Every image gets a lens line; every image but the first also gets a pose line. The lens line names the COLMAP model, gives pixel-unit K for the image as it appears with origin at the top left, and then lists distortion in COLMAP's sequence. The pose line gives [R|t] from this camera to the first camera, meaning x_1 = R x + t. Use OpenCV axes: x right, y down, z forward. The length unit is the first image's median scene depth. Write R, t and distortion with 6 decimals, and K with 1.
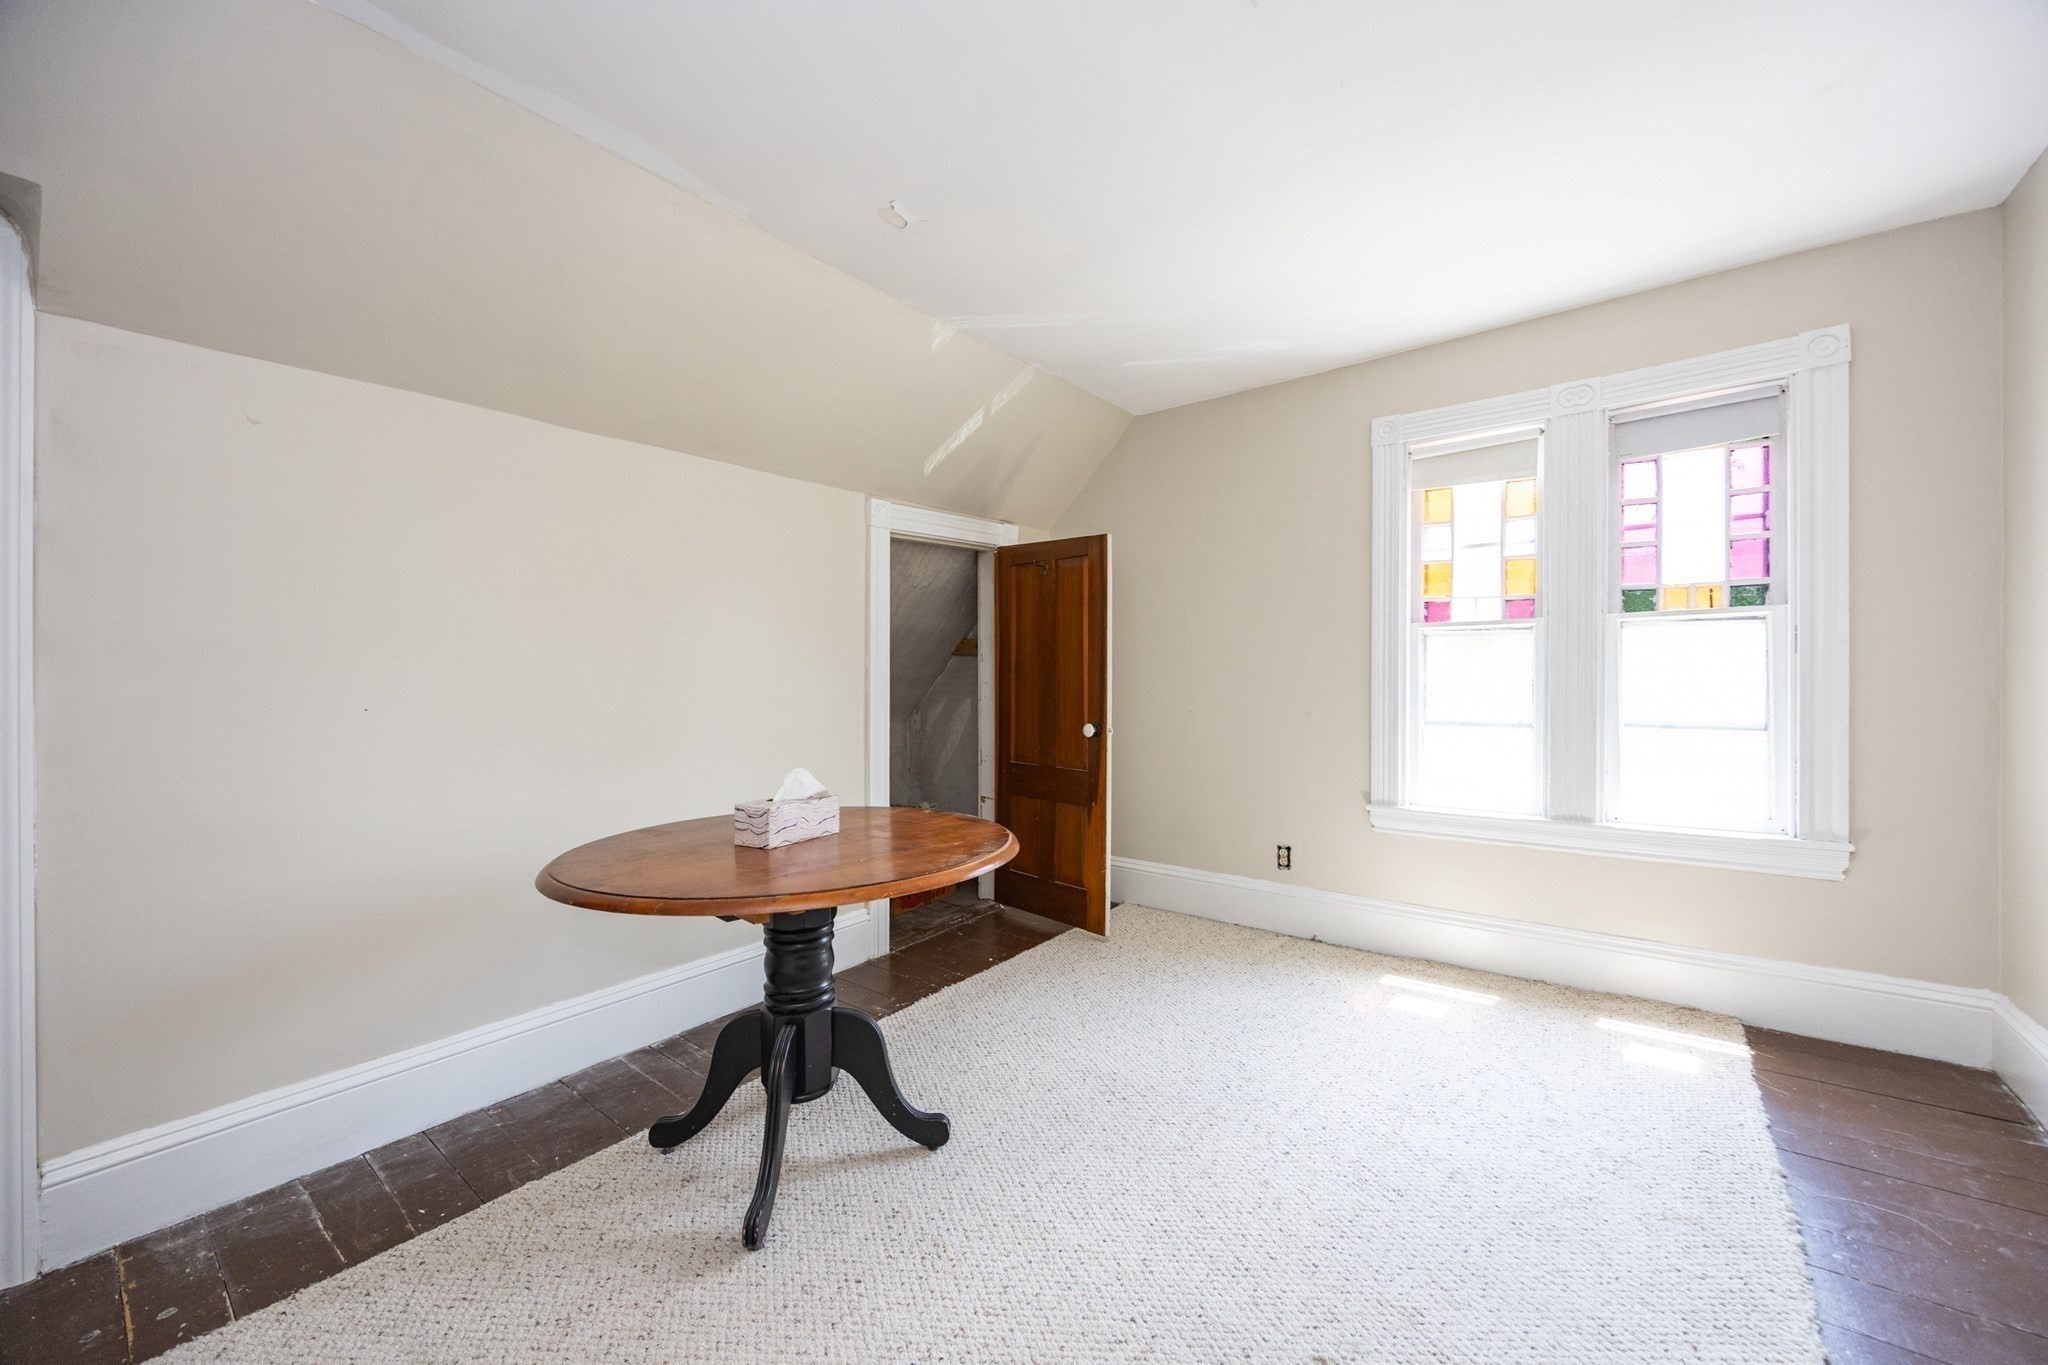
lens RADIAL K [[791.6, 0, 1041.0], [0, 791.6, 679.9], [0, 0, 1]] dist [0.002267, 0.000345]
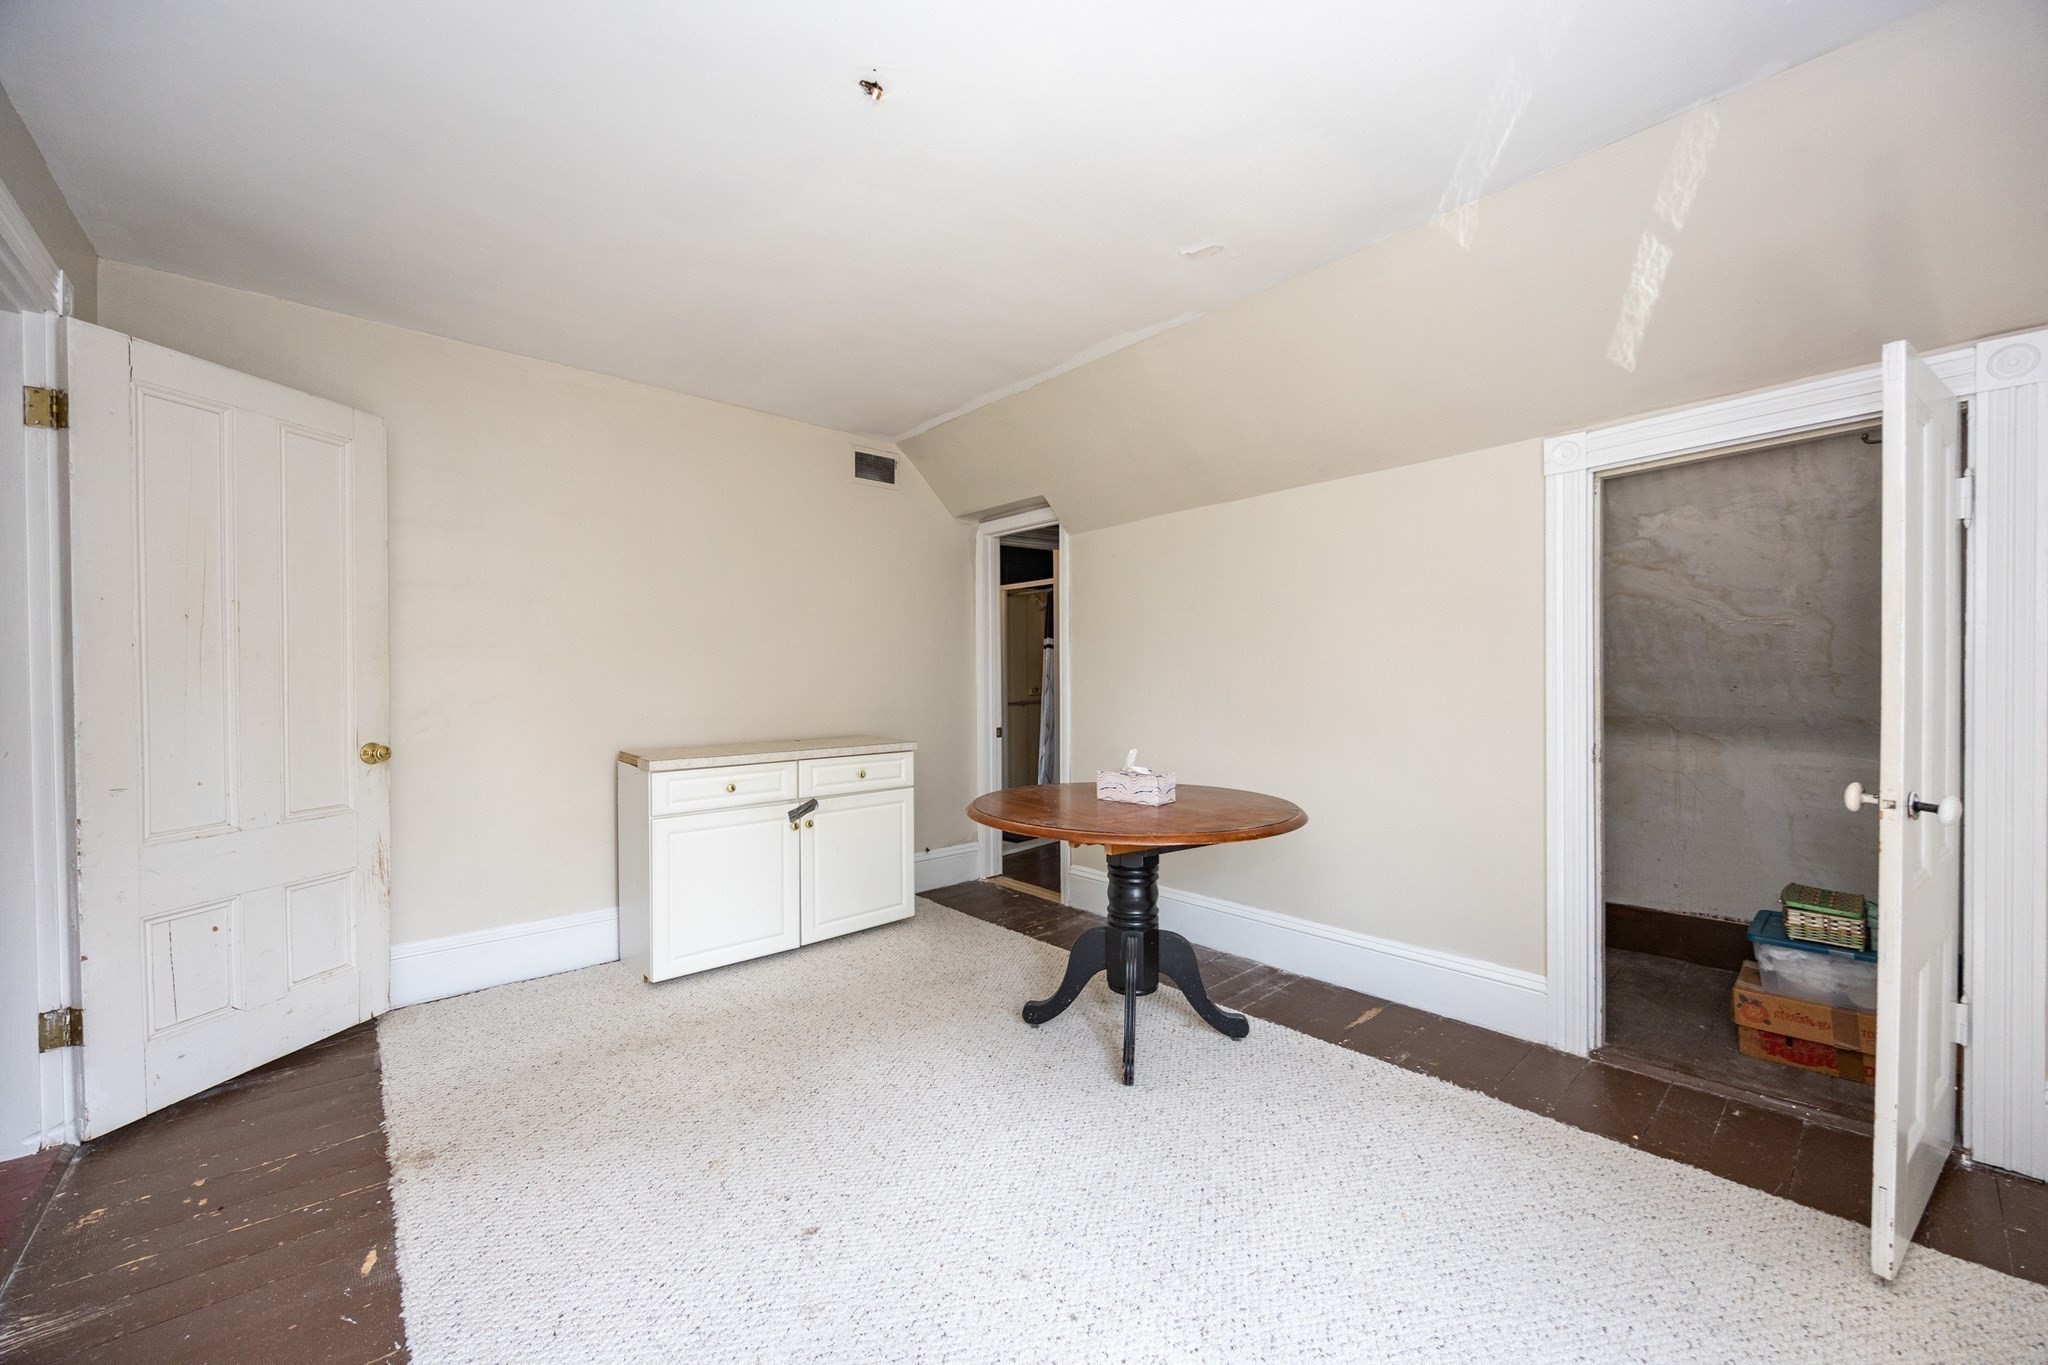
lens RADIAL K [[791.6, 0, 1034.6], [0, 791.6, 682.2], [0, 0, 1]] dist [0.002267, 0.000345]
pose [[-0.189445, 0.014285, -0.981787, 0.634066], [0.006154, 0.999892, 0.013361, -0.011342], [0.981872, -0.003511, -0.189513, 0.669934]]
